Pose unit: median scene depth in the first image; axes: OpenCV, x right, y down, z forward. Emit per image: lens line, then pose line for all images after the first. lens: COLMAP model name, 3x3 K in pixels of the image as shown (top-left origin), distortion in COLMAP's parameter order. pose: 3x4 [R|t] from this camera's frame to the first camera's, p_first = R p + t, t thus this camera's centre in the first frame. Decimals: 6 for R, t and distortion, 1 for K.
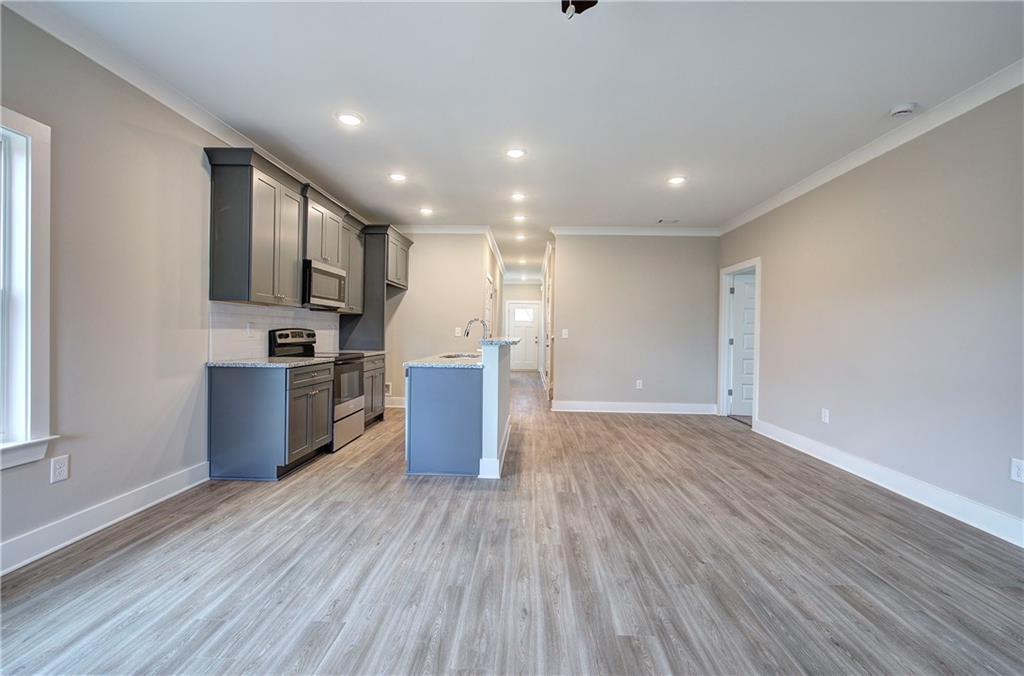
lens RADIAL K [[432.4, 0, 511.1], [0, 432.4, 335.7], [0, 0, 1]] dist [-0.003823, 0.000271]
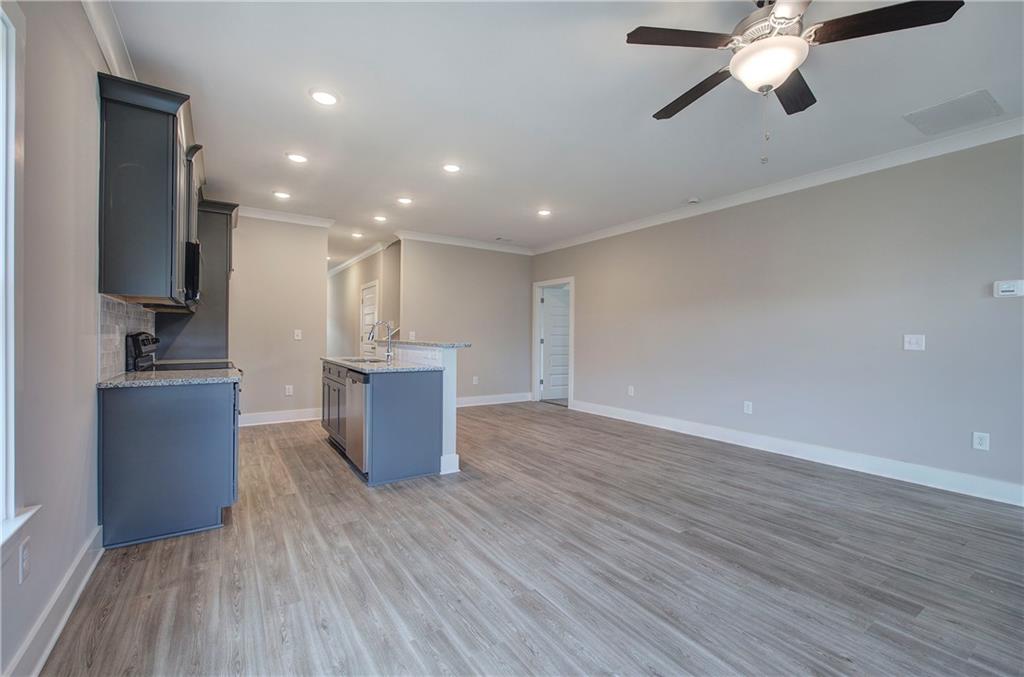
lens RADIAL K [[435.0, 0, 512.0], [0, 435.0, 338.5], [0, 0, 1]] dist [-0.001468, 0.000353]
pose [[0.809508, -0.010484, 0.587016, -0.551655], [0.007048, 0.999942, 0.008140, -0.009194], [-0.587067, -0.002452, 0.809535, 0.045263]]
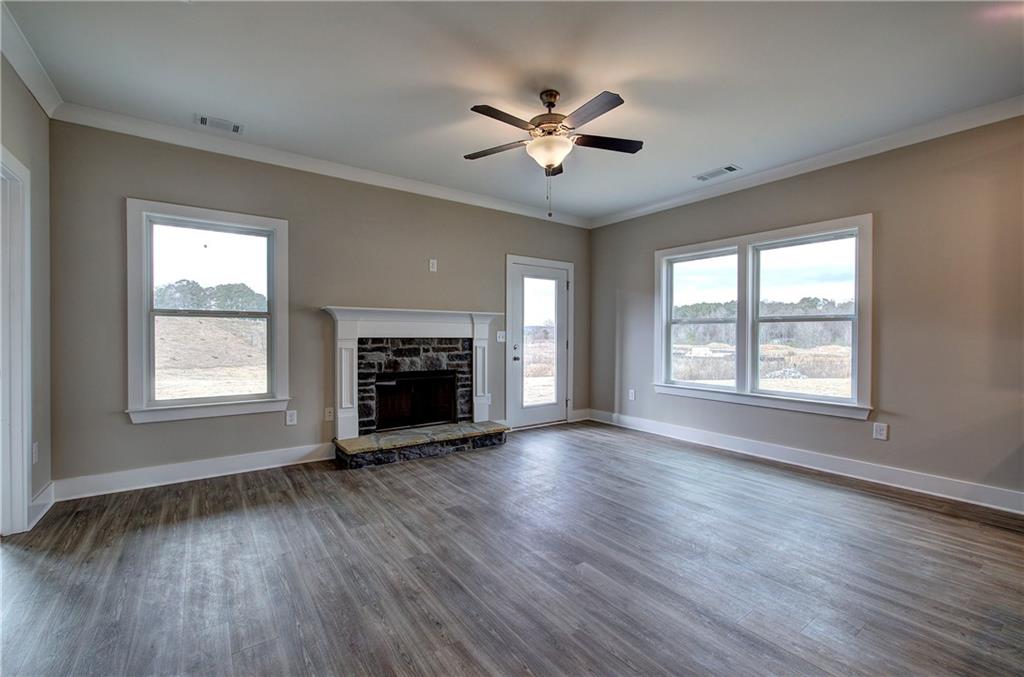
lens RADIAL K [[435.0, 0, 512.0], [0, 435.0, 338.5], [0, 0, 1]] dist [-0.001468, 0.000353]
pose [[-0.787570, -0.013481, -0.616078, 0.606434], [-0.021195, 0.999762, 0.005218, 0.001106], [0.615861, 0.017168, -0.787668, 0.920473]]
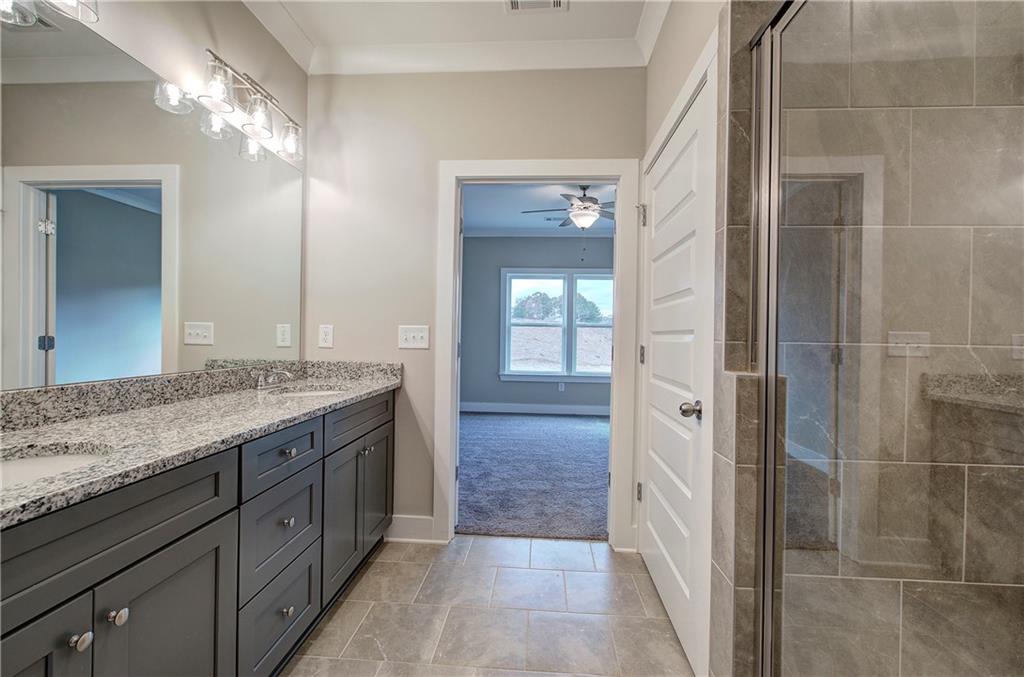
lens RADIAL K [[433.6, 0, 515.3], [0, 433.6, 337.8], [0, 0, 1]] dist [-0.001890, 0.000305]
pose [[-0.035018, -0.011012, -0.999326, 1.168923], [-0.021116, 0.999724, -0.010277, 0.017224], [0.999164, 0.020742, -0.035240, 0.172356]]
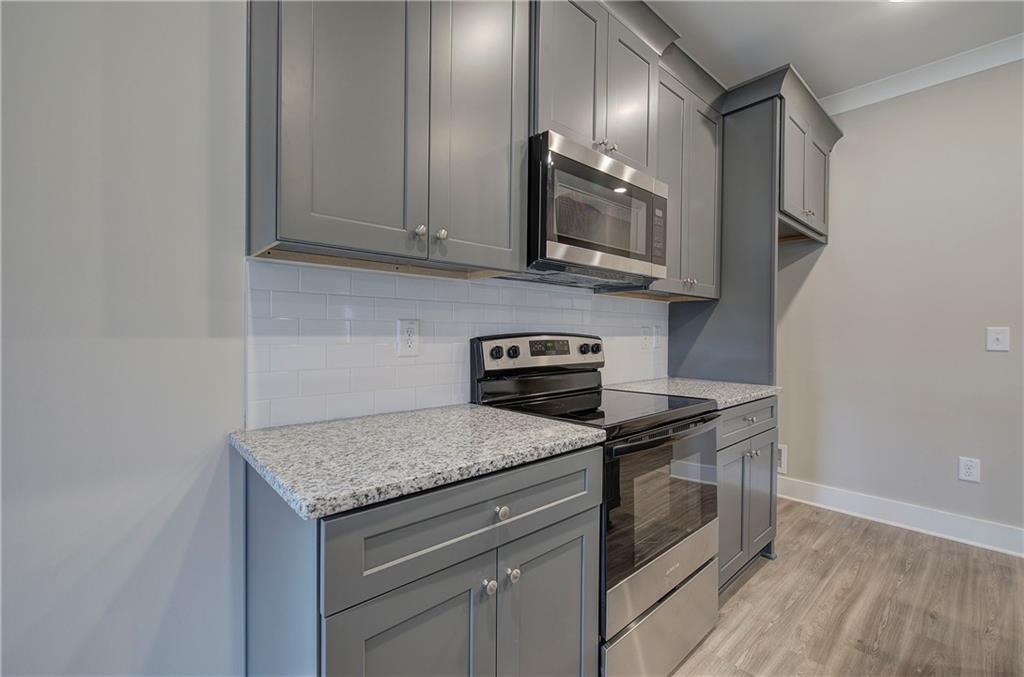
lens RADIAL K [[433.6, 0, 515.3], [0, 433.6, 337.8], [0, 0, 1]] dist [-0.001890, 0.000305]
pose [[0.701135, -0.006174, -0.713002, -0.280677], [-0.000299, 0.999960, -0.008953, -0.010811], [0.713029, 0.006490, 0.701105, 0.877013]]
